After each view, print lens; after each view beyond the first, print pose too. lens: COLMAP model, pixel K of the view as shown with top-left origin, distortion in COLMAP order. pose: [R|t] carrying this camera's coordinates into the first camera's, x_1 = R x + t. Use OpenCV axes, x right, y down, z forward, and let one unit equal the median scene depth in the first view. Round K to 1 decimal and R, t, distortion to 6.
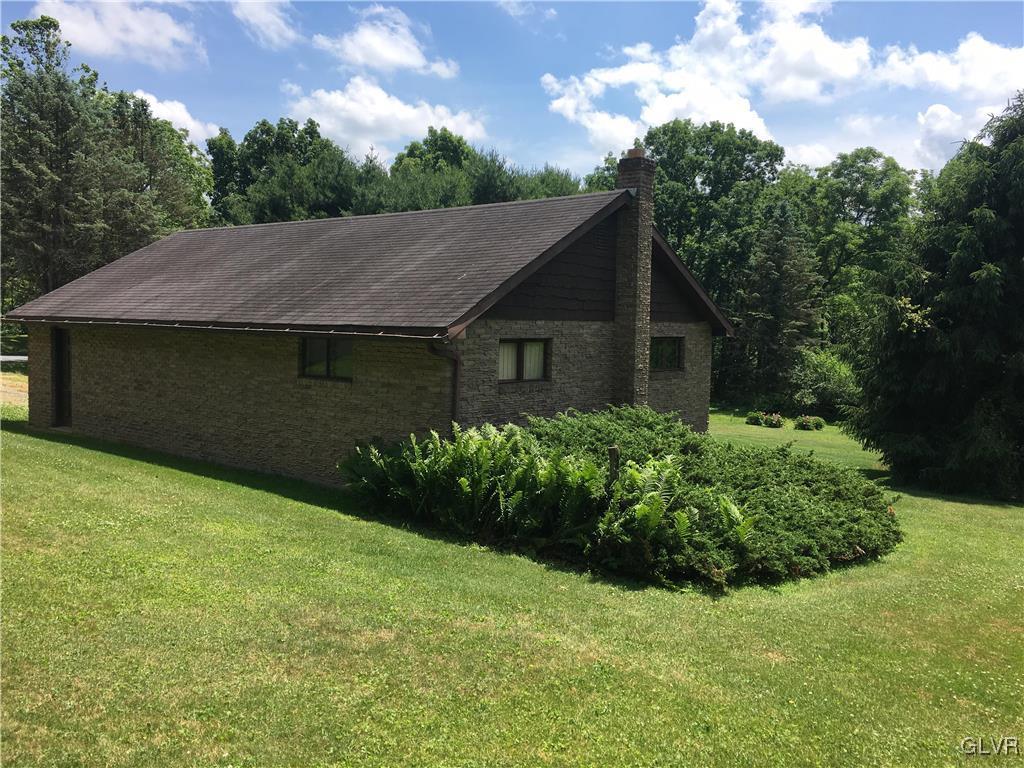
lens RADIAL K [[858.7, 0, 515.1], [0, 858.7, 379.3], [0, 0, 1]] dist [0.015008, -0.015969]
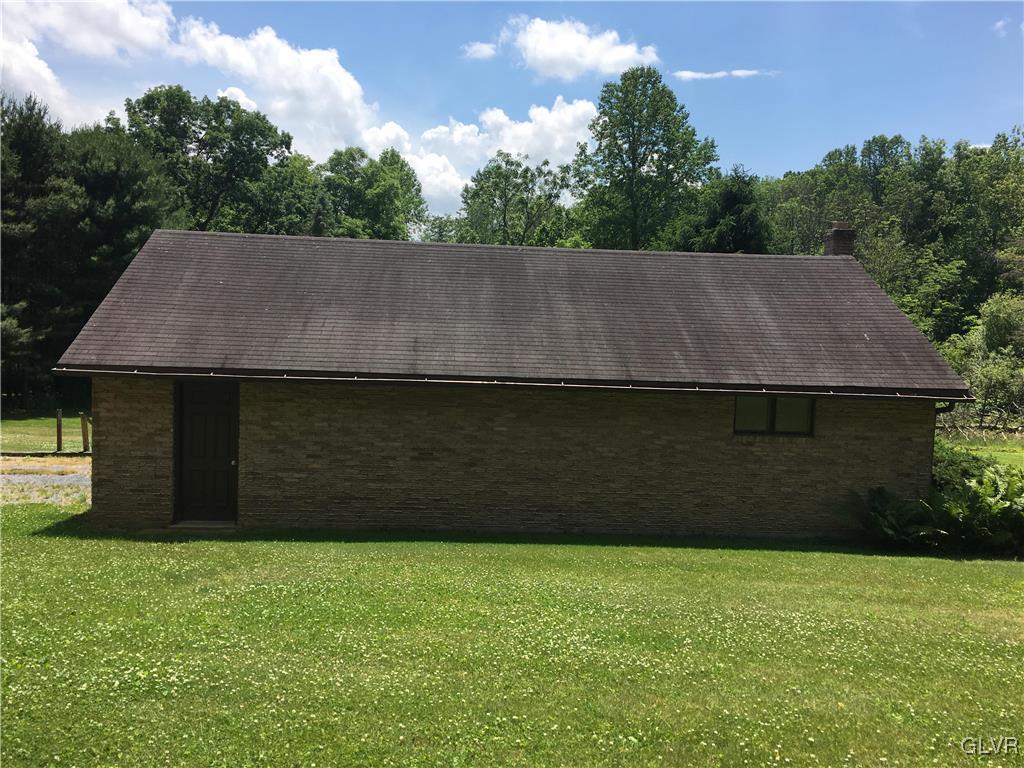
lens RADIAL K [[858.7, 0, 514.8], [0, 858.7, 388.2], [0, 0, 1]] dist [0.015008, -0.015969]
pose [[0.722556, -0.052634, 0.689306, -0.639928], [0.022539, 0.998361, 0.052607, -0.065563], [-0.690945, -0.022475, 0.722558, 0.255790]]
